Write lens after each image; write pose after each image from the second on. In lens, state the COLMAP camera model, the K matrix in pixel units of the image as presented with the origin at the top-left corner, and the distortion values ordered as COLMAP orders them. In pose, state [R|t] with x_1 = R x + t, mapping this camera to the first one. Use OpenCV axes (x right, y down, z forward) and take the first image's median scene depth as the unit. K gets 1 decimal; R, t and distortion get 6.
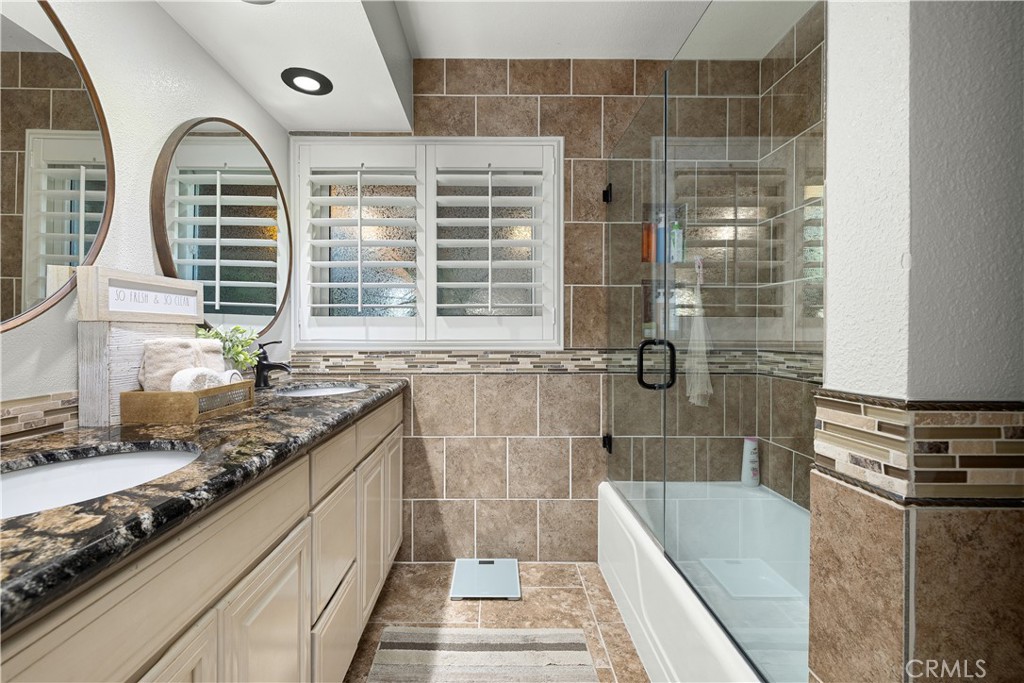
lens RADIAL K [[436.6, 0, 507.1], [0, 436.6, 338.0], [0, 0, 1]] dist [-0.001034, -0.000897]
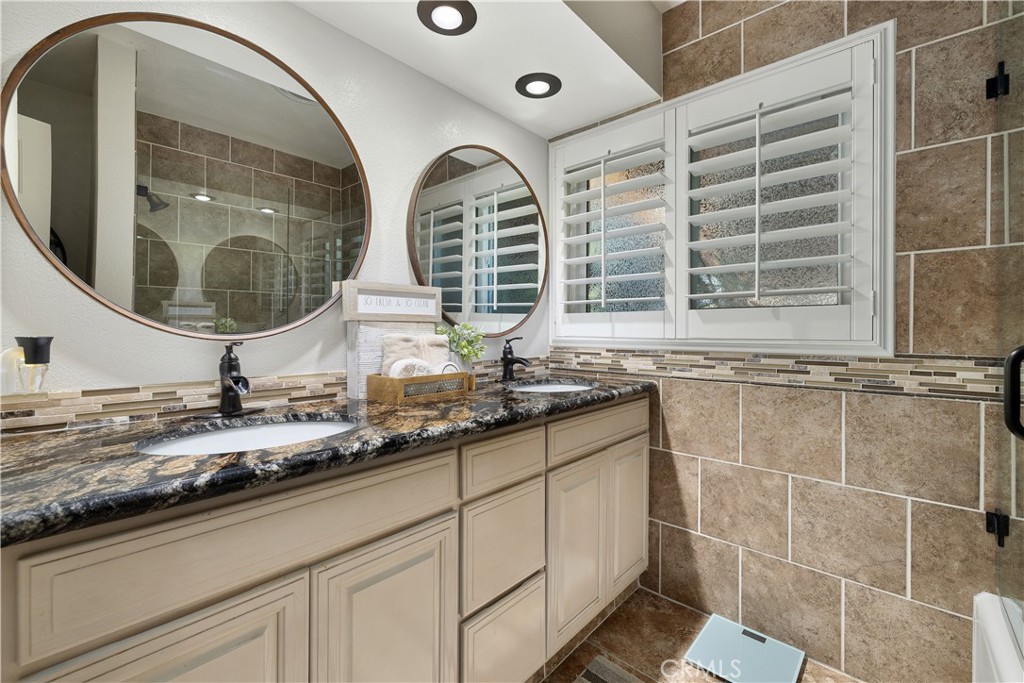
lens RADIAL K [[436.6, 0, 510.7], [0, 436.6, 331.9], [0, 0, 1]] dist [-0.001034, -0.000897]
pose [[0.727028, 0.004143, -0.686595, 0.161089], [-0.008491, 0.999960, -0.002957, -0.001971], [0.686555, 0.007980, 0.727034, 0.165502]]
